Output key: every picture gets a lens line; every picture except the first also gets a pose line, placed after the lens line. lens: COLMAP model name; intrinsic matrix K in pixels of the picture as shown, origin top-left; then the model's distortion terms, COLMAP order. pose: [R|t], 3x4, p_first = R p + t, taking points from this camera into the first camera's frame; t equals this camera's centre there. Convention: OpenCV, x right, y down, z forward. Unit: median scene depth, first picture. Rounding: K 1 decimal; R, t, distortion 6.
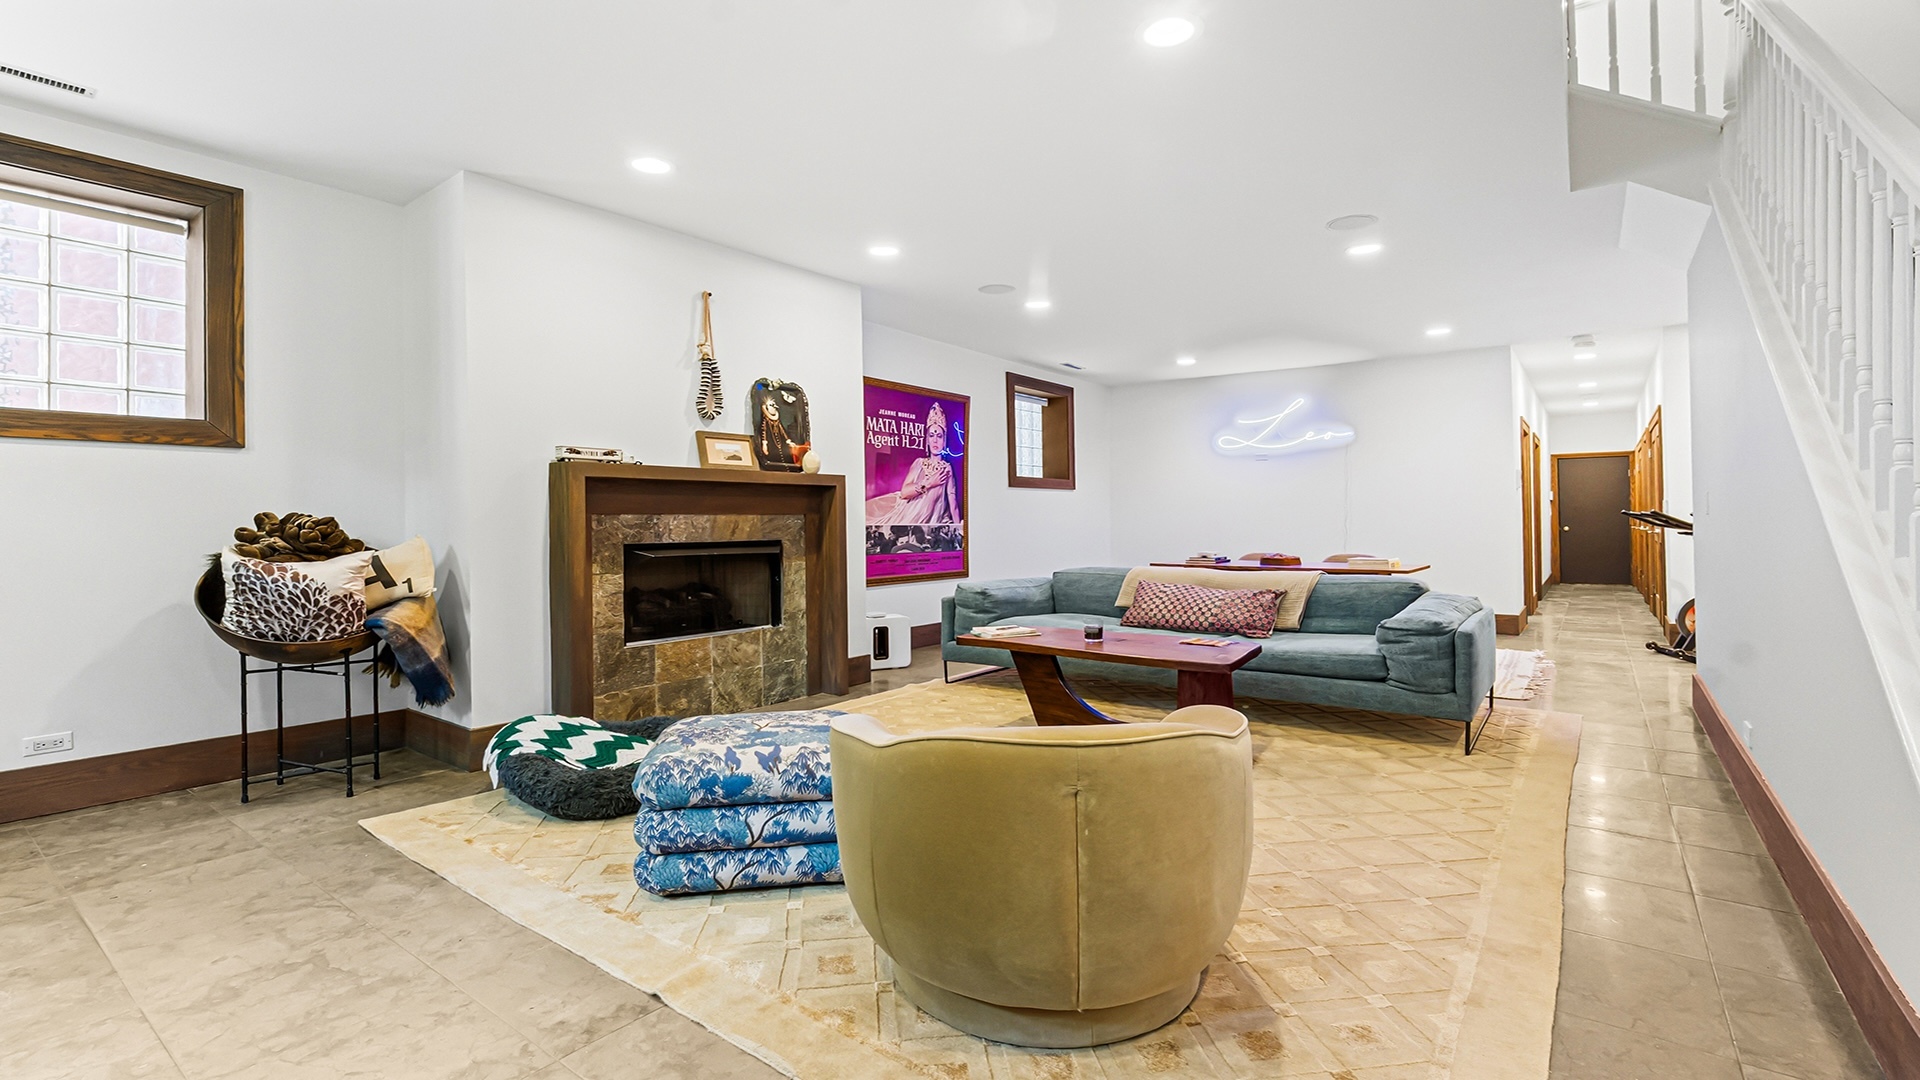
lens RADIAL K [[835.0, 0, 961.9], [0, 835.0, 522.0], [0, 0, 1]] dist [-0.004844, 0.001584]
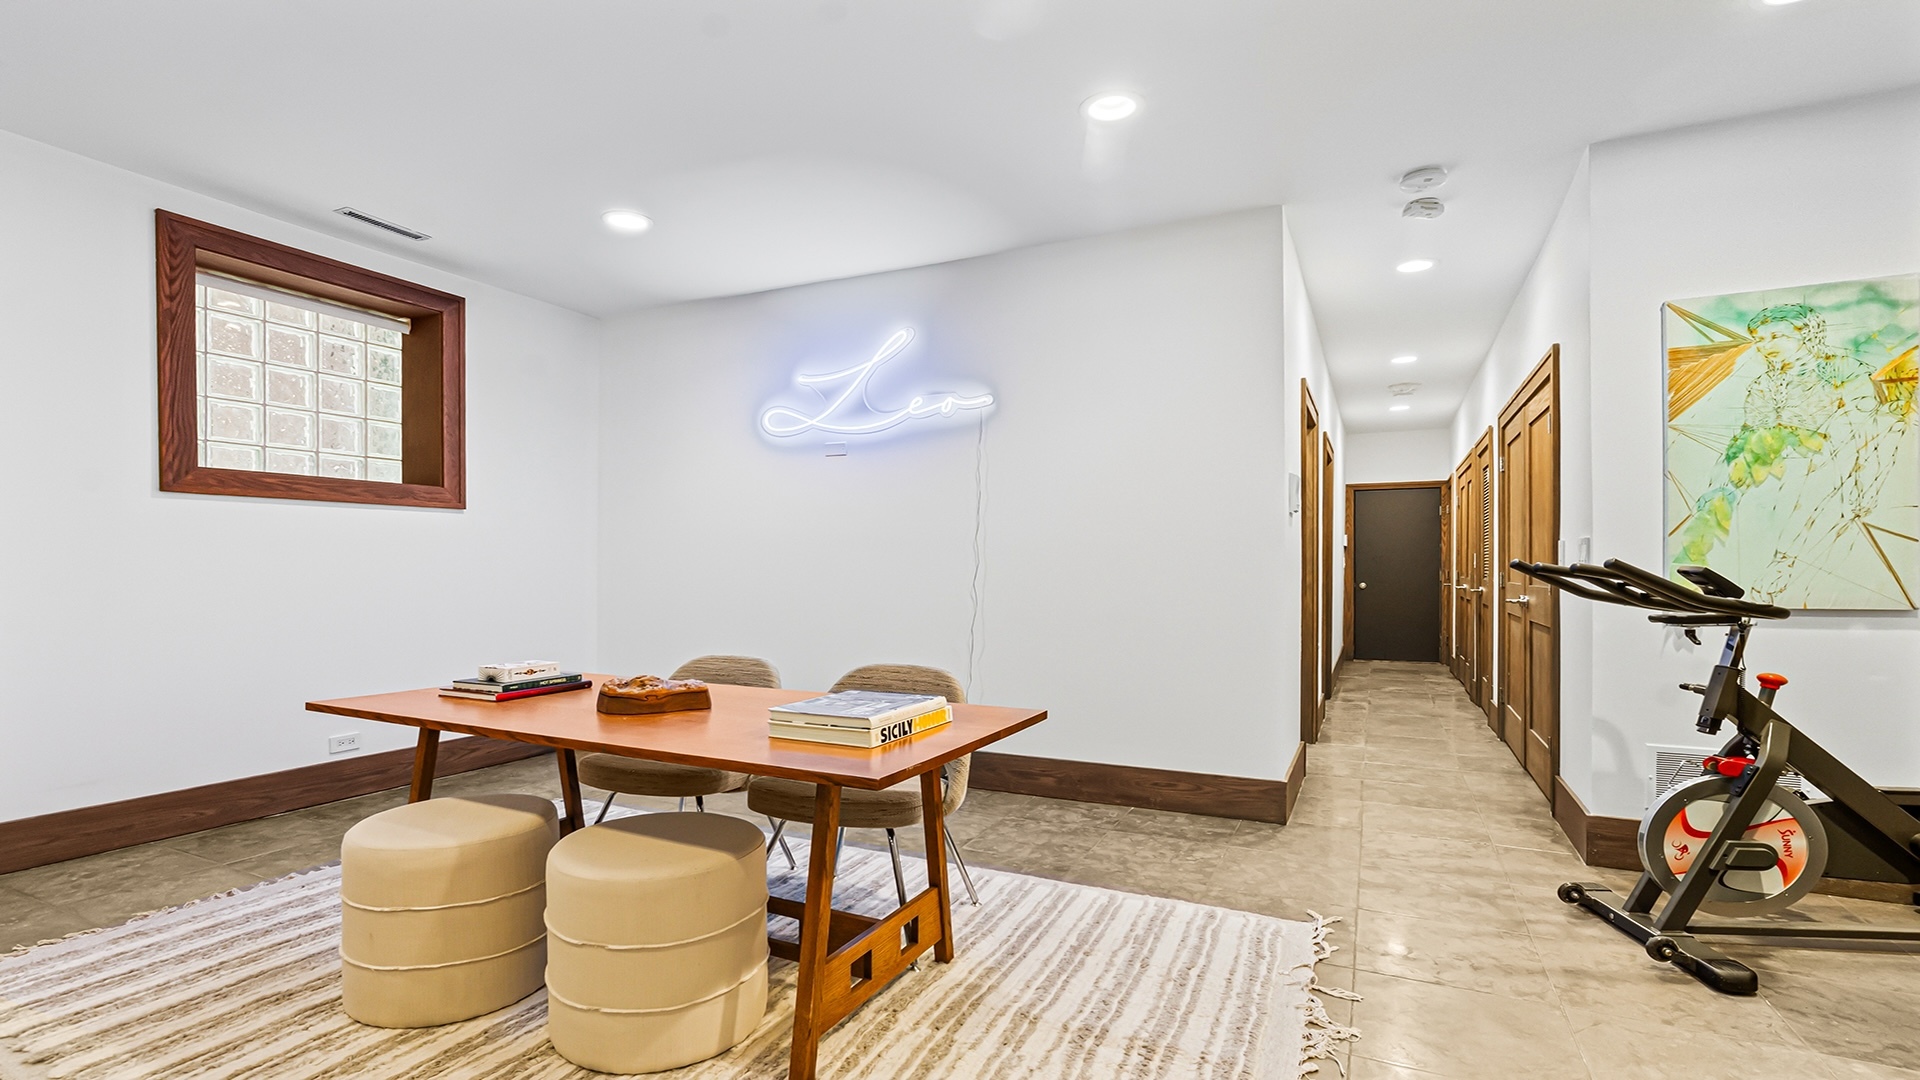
lens RADIAL K [[896.8, 0, 923.1], [0, 896.8, 593.2], [0, 0, 1]] dist [-0.013928, -0.000562]
pose [[0.984129, 0.001446, 0.177447, 0.306282], [-0.006132, 0.999647, 0.025864, -0.004688], [-0.177347, -0.026542, 0.983790, 0.441184]]
